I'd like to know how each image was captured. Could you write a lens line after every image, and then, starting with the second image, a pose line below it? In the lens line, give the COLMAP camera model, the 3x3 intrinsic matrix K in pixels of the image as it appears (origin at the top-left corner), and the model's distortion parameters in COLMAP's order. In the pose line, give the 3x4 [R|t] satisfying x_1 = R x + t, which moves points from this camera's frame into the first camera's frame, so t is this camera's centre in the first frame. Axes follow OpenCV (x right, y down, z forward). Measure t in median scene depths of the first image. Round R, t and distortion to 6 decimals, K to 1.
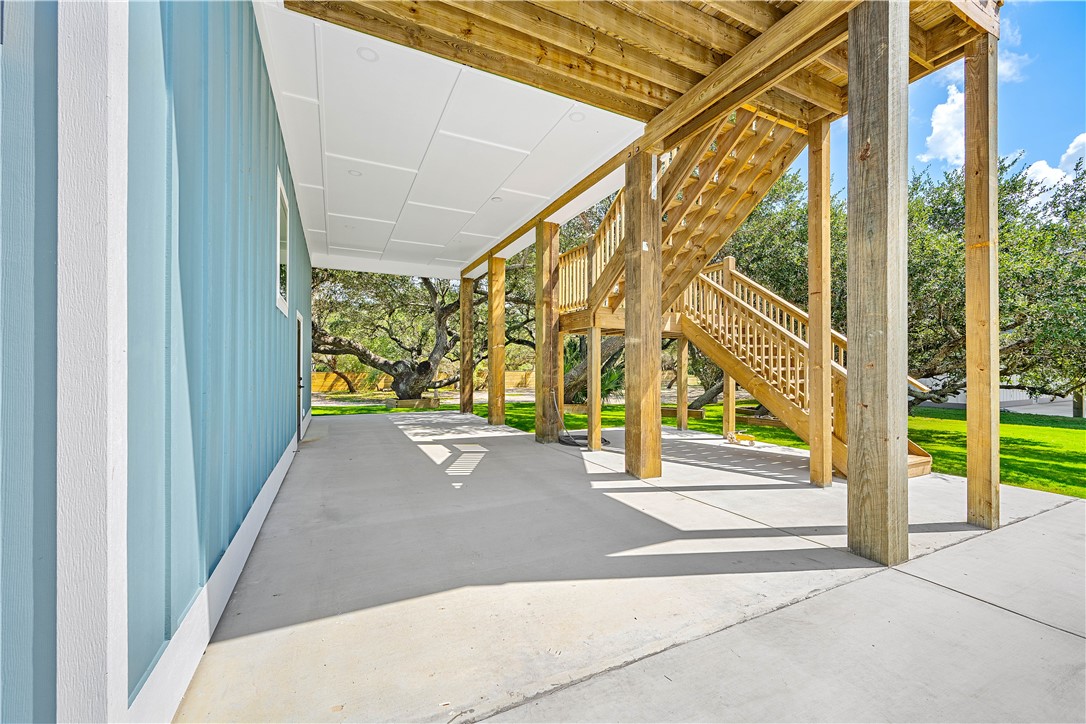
lens RADIAL K [[429.9, 0, 546.1], [0, 429.9, 368.3], [0, 0, 1]] dist [-0.000266, -0.000035]
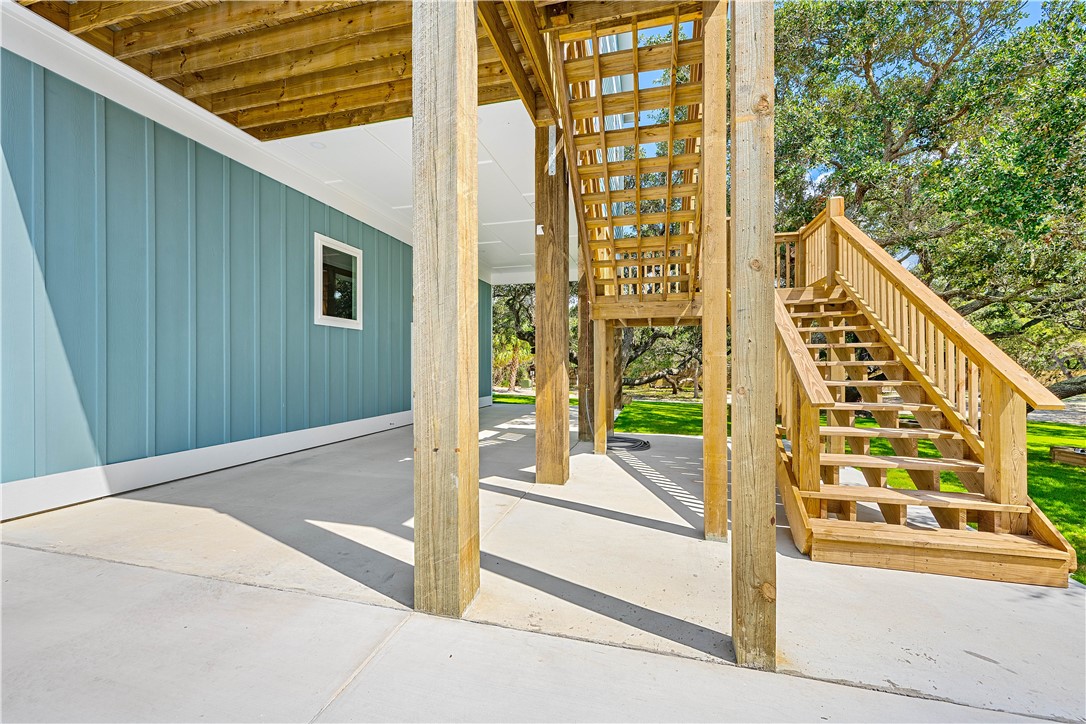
lens RADIAL K [[429.9, 0, 546.1], [0, 429.9, 368.3], [0, 0, 1]] dist [-0.000266, -0.000035]
pose [[0.756689, -0.000644, -0.653775, 1.278073], [0.003335, 0.999990, 0.002876, 0.012706], [0.653767, -0.004357, 0.756684, 0.478209]]
